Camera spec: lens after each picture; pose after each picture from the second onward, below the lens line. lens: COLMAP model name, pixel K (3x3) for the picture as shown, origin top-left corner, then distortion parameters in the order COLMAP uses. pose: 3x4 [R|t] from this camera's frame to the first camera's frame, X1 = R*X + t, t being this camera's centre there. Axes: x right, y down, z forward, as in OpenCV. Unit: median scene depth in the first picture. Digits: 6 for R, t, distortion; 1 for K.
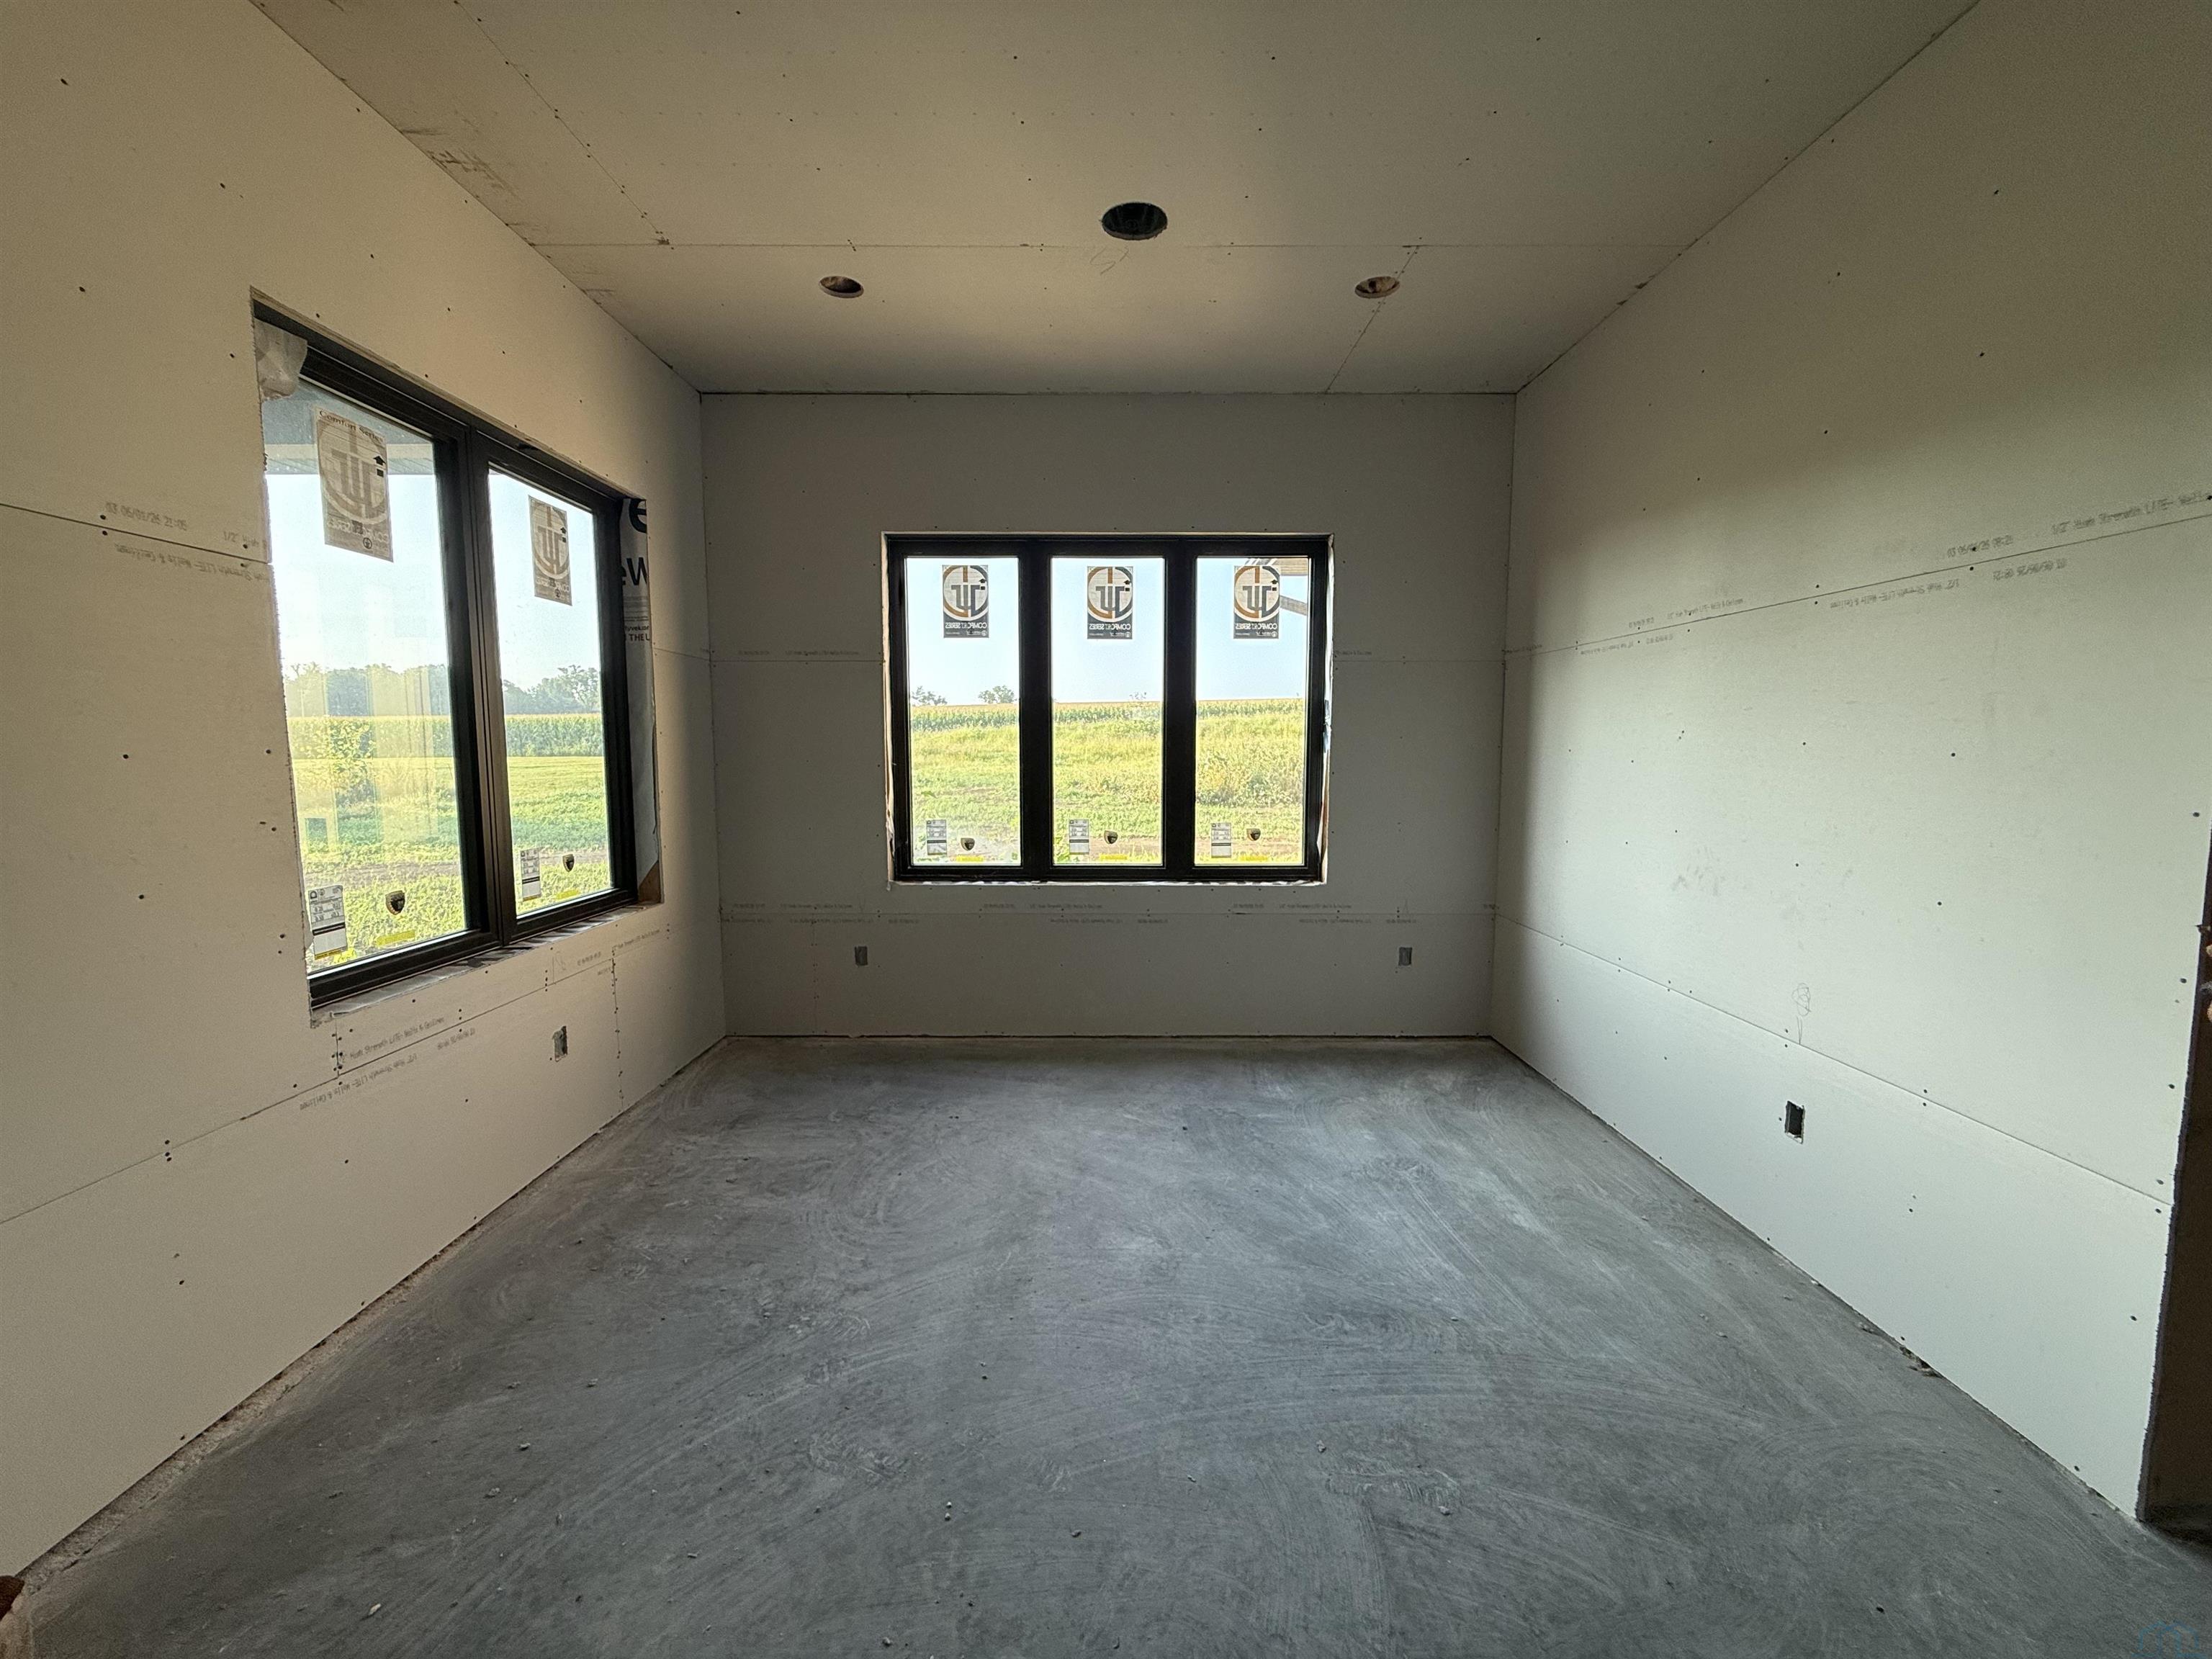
lens RADIAL K [[879.8, 0, 1106.0], [0, 879.8, 829.5], [0, 0, 1]] dist [0.016455, -0.000166]
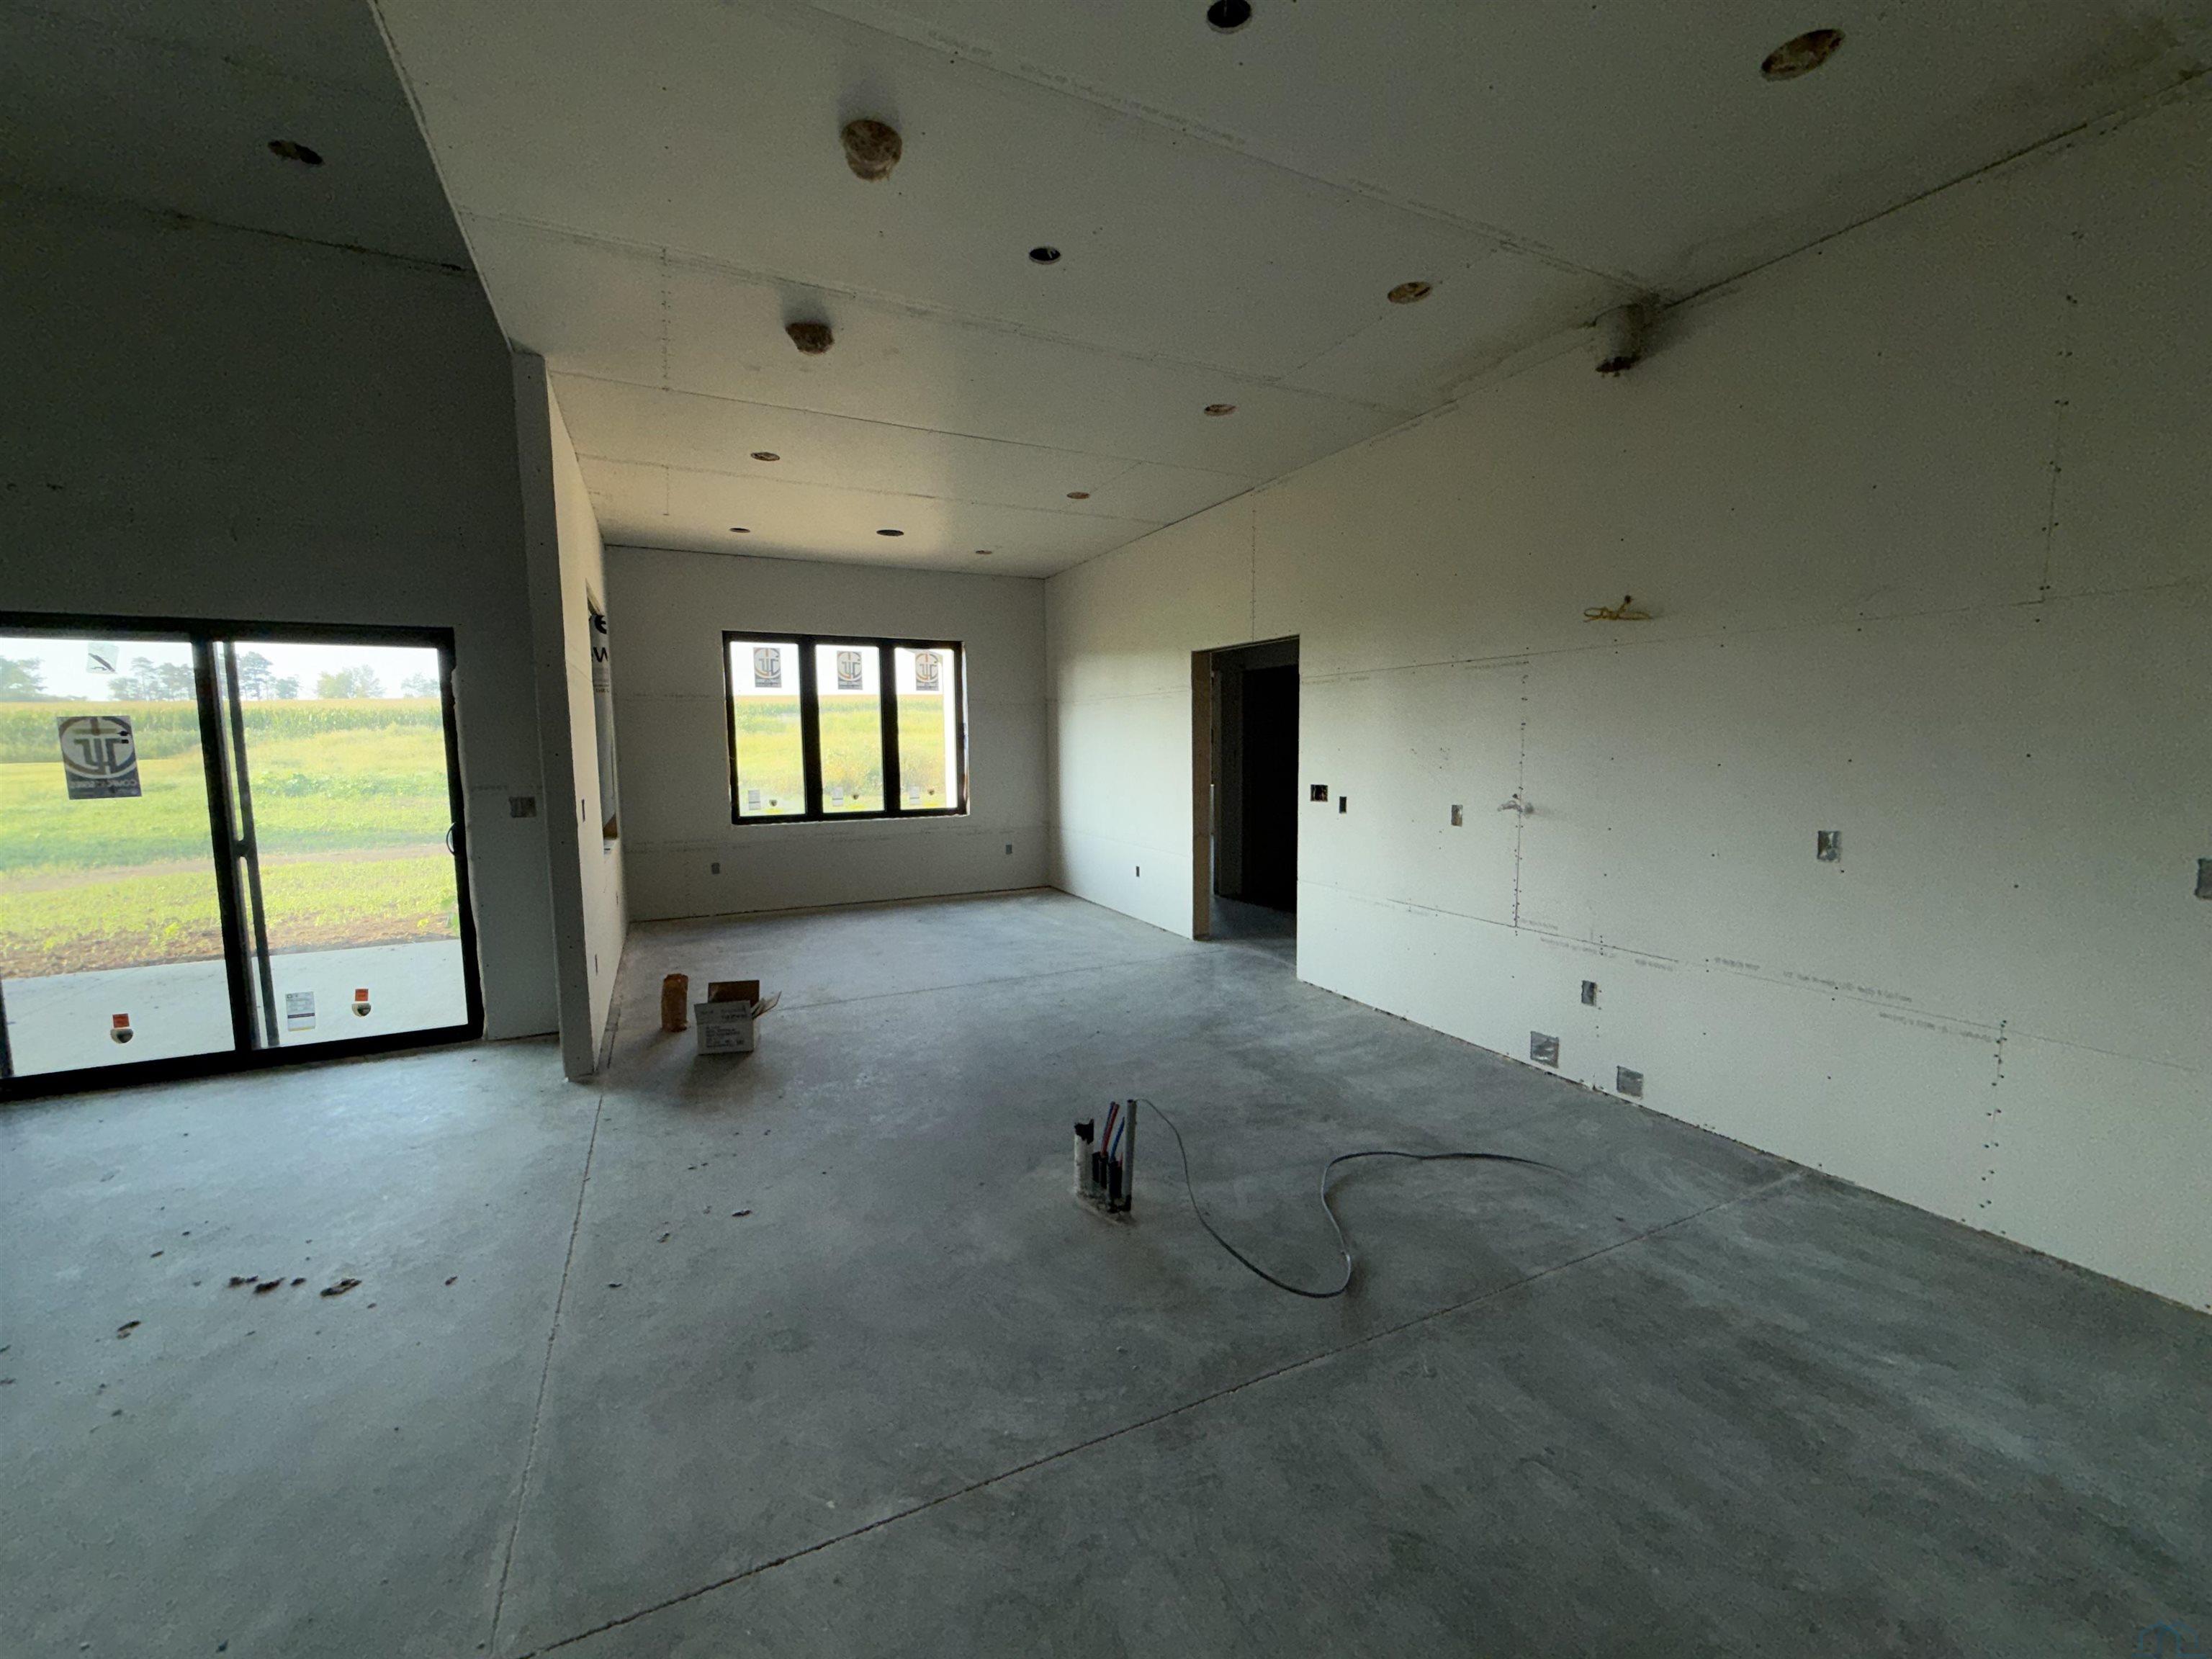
lens RADIAL K [[879.8, 0, 1106.0], [0, 879.8, 829.5], [0, 0, 1]] dist [0.016455, -0.000166]
pose [[0.896389, -0.053135, 0.440072, -0.348189], [0.050680, 0.998564, 0.017337, 0.074799], [-0.440361, 0.006762, 0.897795, -0.913601]]
